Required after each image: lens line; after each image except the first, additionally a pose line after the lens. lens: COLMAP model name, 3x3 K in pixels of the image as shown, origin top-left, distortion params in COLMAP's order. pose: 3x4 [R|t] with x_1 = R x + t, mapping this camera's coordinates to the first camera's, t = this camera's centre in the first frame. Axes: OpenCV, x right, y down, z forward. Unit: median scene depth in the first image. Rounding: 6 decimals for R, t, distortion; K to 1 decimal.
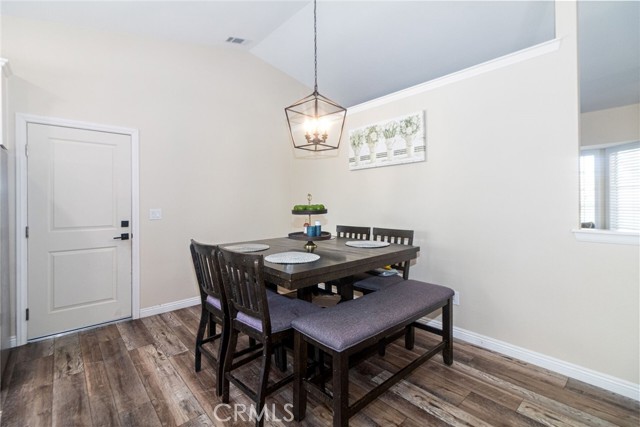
lens RADIAL K [[296.0, 0, 305.9], [0, 296.0, 203.2], [0, 0, 1]] dist [0.000219, -0.000830]
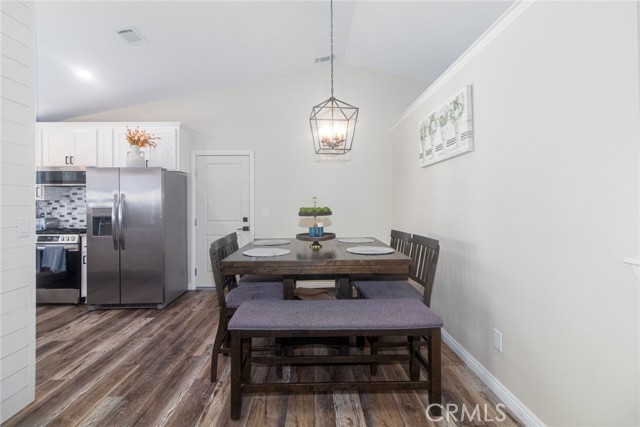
lens RADIAL K [[296.0, 0, 307.1], [0, 296.0, 201.7], [0, 0, 1]] dist [0.000219, -0.000830]
pose [[0.754003, -0.003218, -0.656863, 0.626620], [-0.001128, 0.999980, -0.006194, -0.006886], [0.656870, 0.005412, 0.753984, 0.161771]]
